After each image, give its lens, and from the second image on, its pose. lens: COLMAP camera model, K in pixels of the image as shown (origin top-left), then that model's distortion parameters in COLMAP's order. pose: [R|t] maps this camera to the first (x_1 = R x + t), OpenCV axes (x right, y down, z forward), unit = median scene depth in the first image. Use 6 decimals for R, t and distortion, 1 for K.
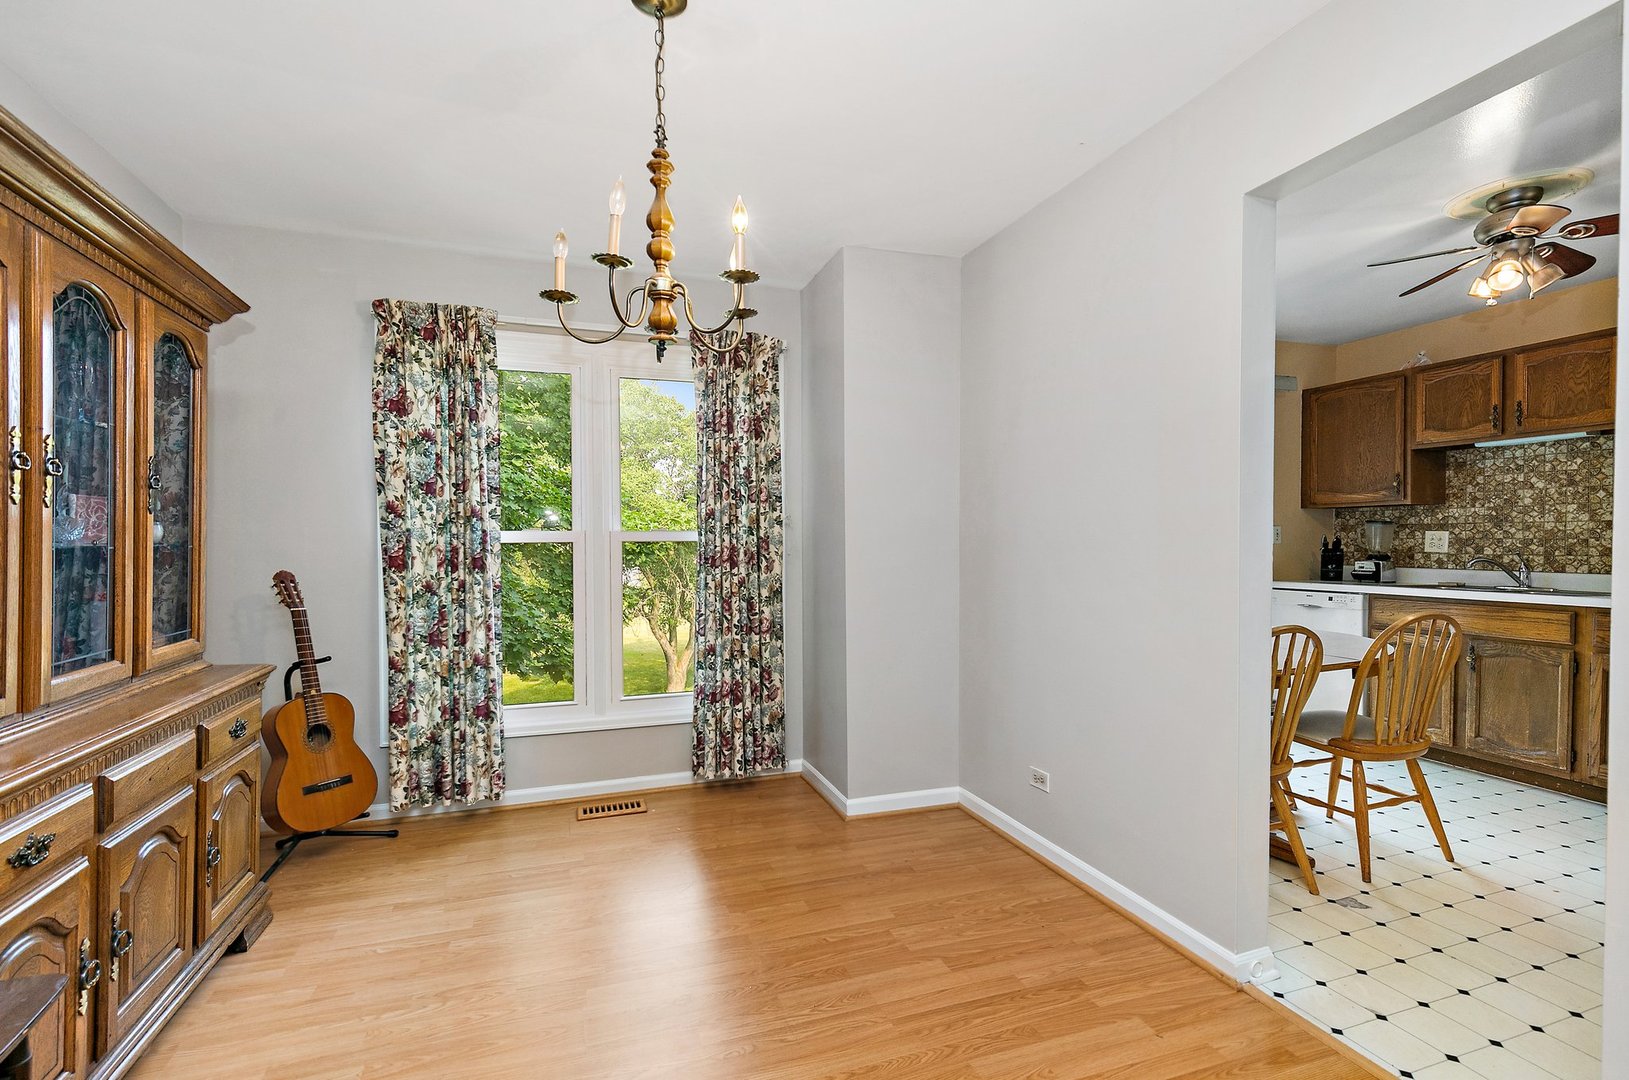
lens RADIAL K [[749.3, 0, 817.1], [0, 749.3, 553.9], [0, 0, 1]] dist [0.014946, -0.000557]
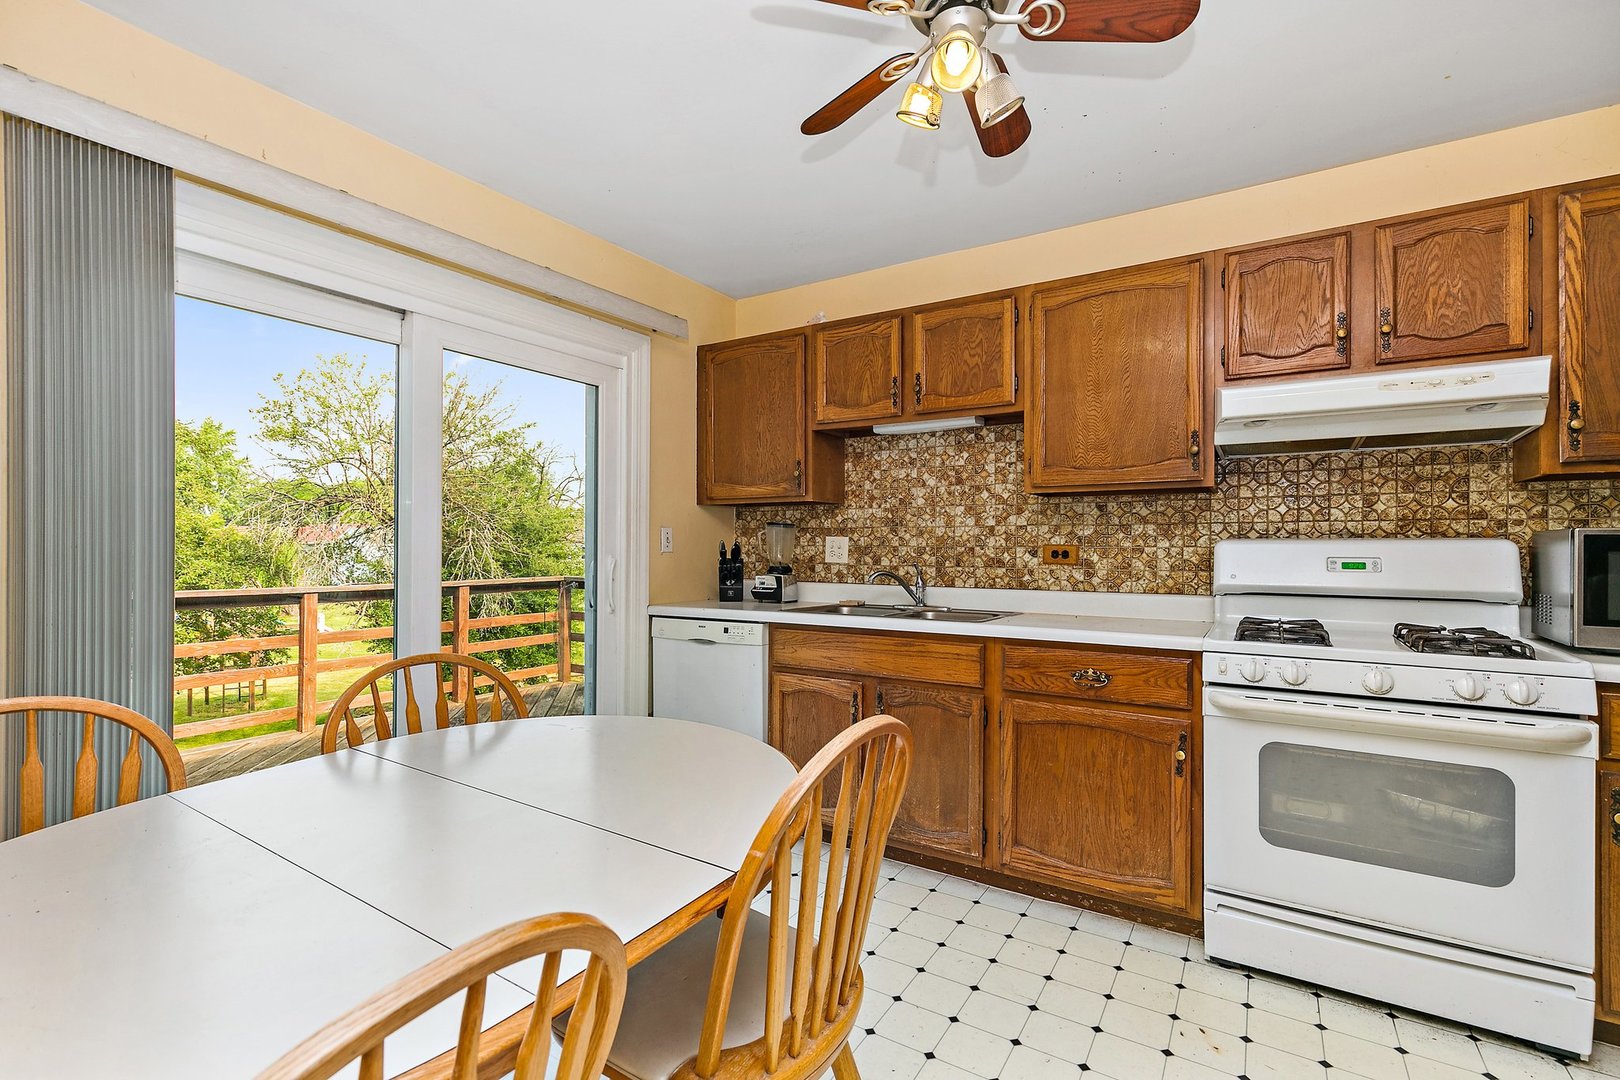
lens RADIAL K [[745.1, 0, 806.1], [0, 745.1, 550.0], [0, 0, 1]] dist [0.014946, -0.000557]
pose [[0.782762, 0.000358, 0.622321, 0.317705], [0.007213, 0.999927, -0.009648, -0.009161], [-0.622280, 0.012041, 0.782702, 0.423640]]
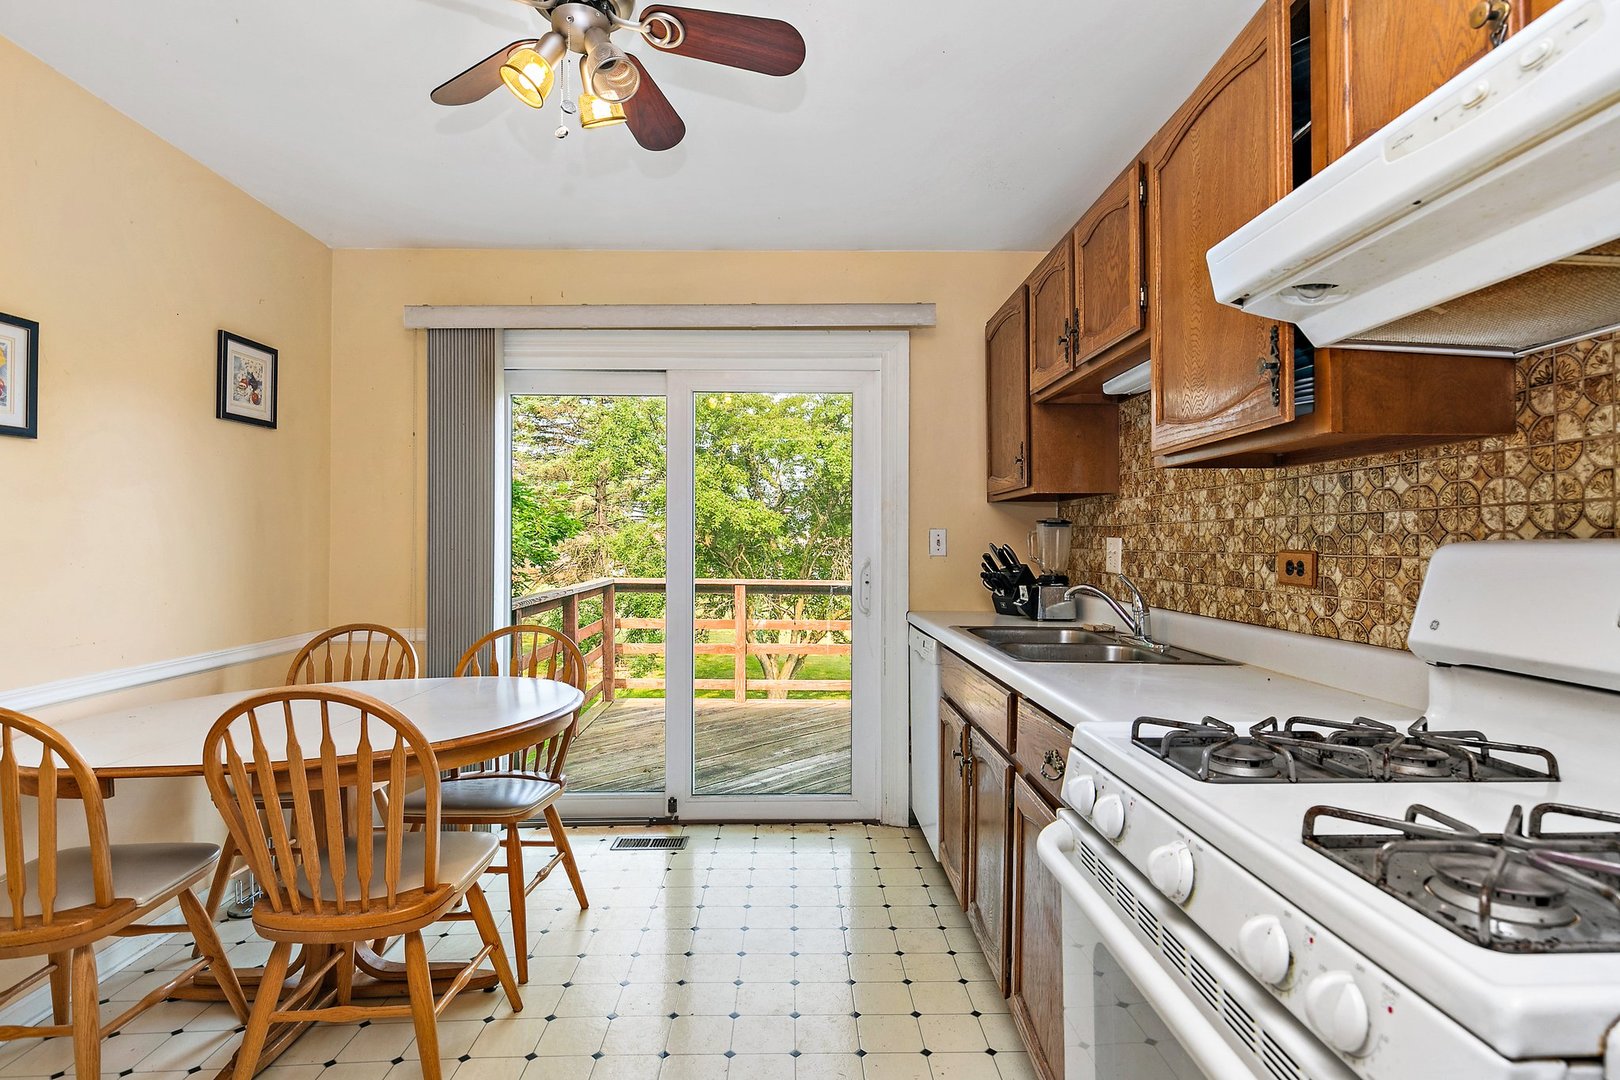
lens RADIAL K [[817.9, 0, 808.9], [0, 817.9, 536.8], [0, 0, 1]] dist [-0.001092, 0.000154]
pose [[0.950755, -0.003190, -0.309927, 0.840012], [-0.004480, 0.999701, -0.024033, -0.015142], [0.309911, 0.024238, 0.950457, 0.332865]]
